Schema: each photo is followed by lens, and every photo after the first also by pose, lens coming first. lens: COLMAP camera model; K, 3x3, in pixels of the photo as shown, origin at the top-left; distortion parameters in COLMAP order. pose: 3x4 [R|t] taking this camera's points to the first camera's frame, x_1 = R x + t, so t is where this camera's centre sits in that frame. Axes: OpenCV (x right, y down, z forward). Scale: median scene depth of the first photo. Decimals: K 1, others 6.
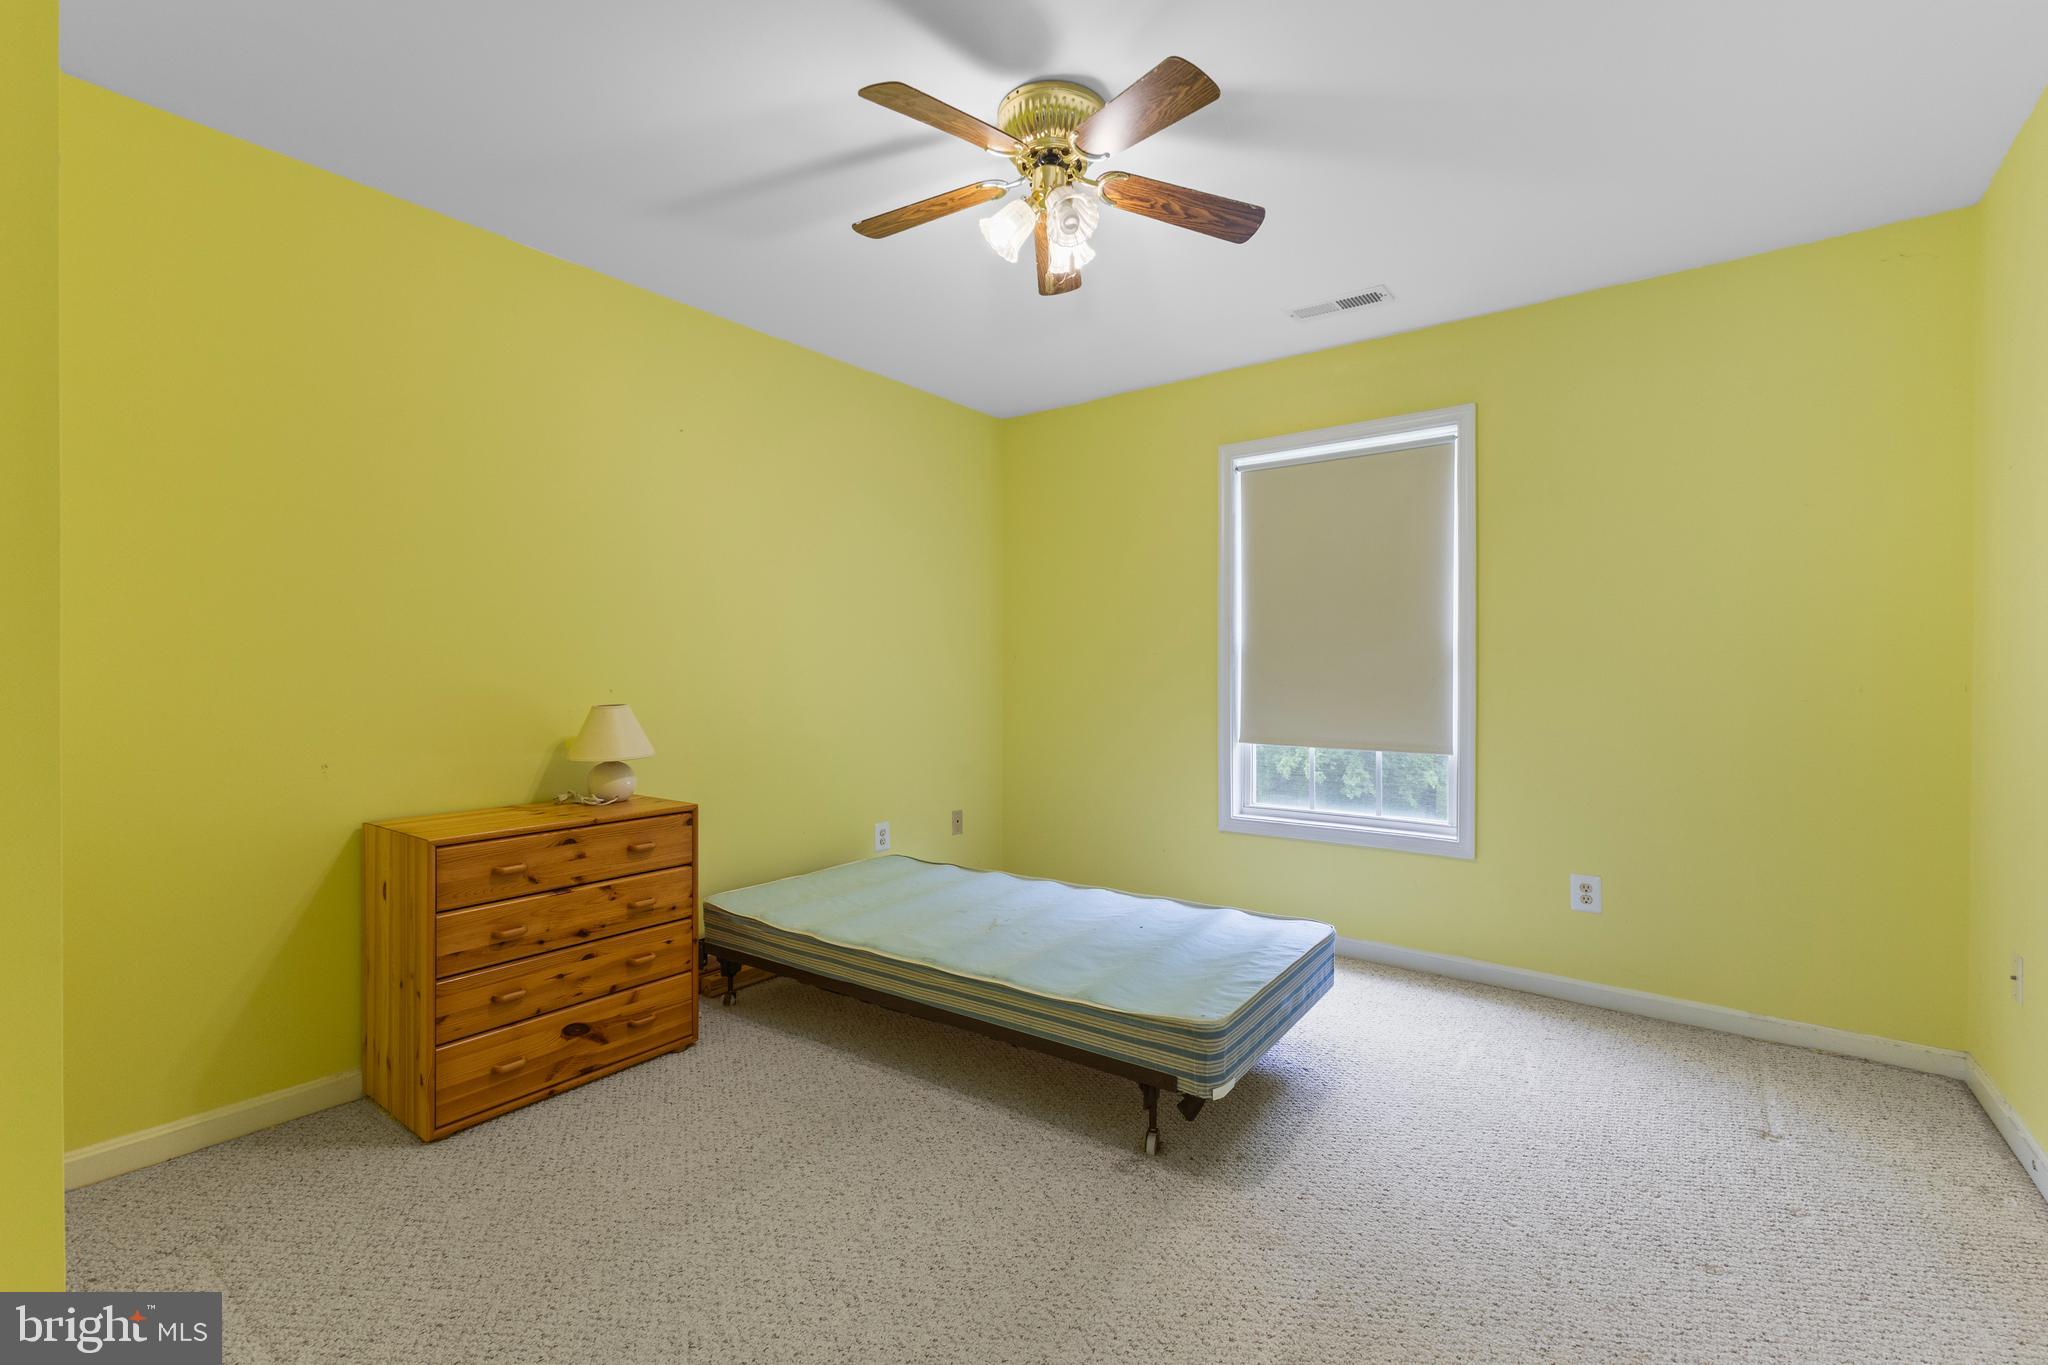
lens RADIAL K [[893.4, 0, 1020.2], [0, 893.4, 677.9], [0, 0, 1]] dist [0.000135, -0.000009]
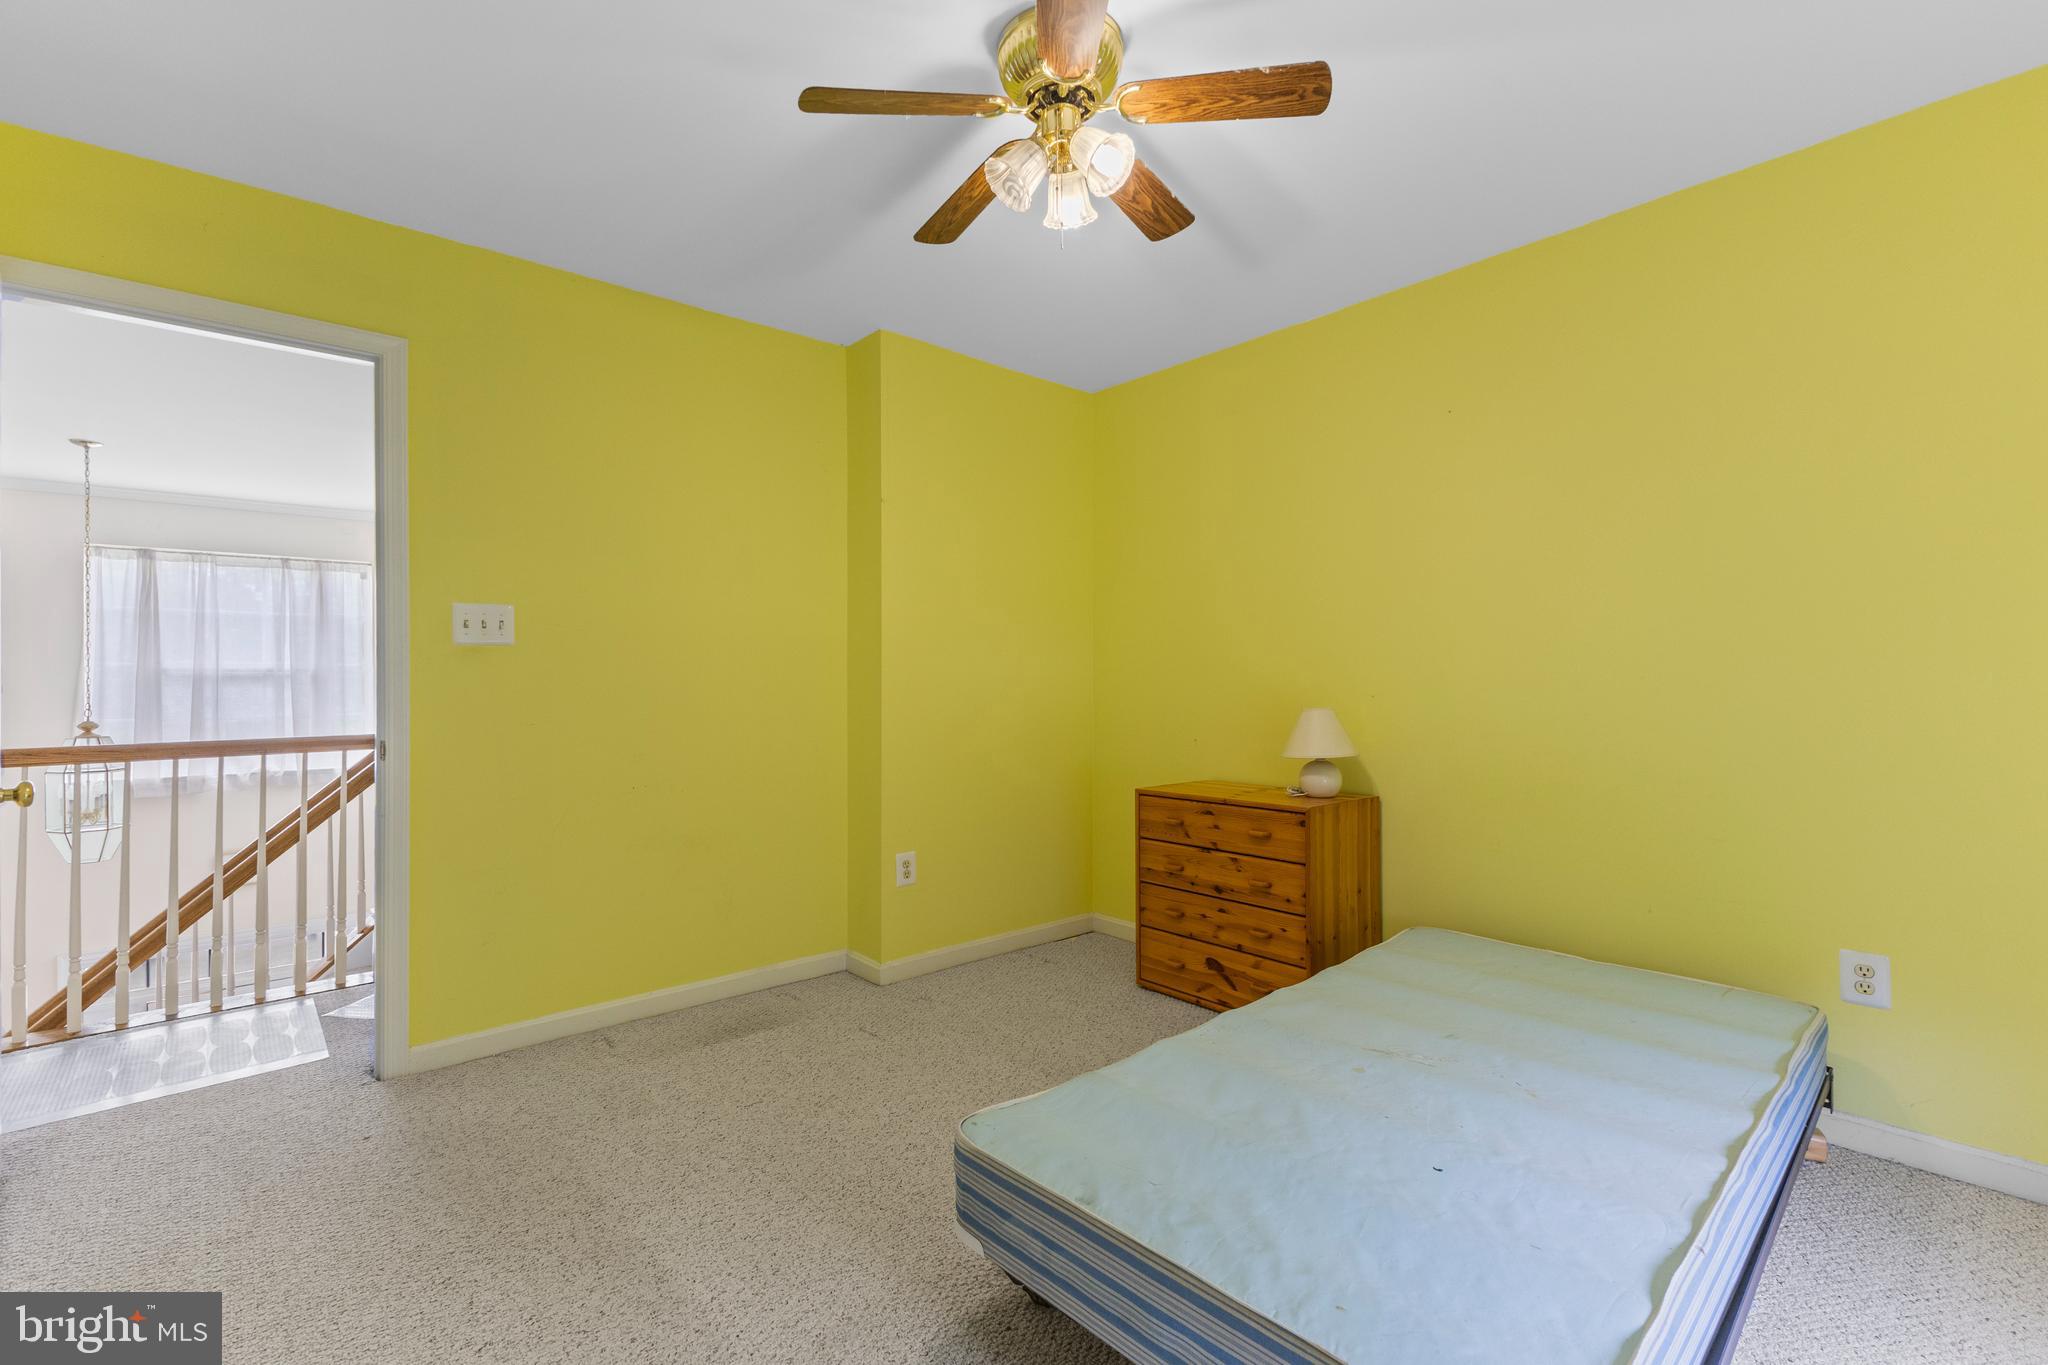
lens RADIAL K [[893.4, 0, 1018.3], [0, 893.4, 681.7], [0, 0, 1]] dist [0.000135, -0.000009]
pose [[-0.205403, -0.001213, -0.978677, 0.784348], [-0.003072, 0.999995, -0.000595, -0.001008], [0.978673, 0.002884, -0.205406, 0.986718]]
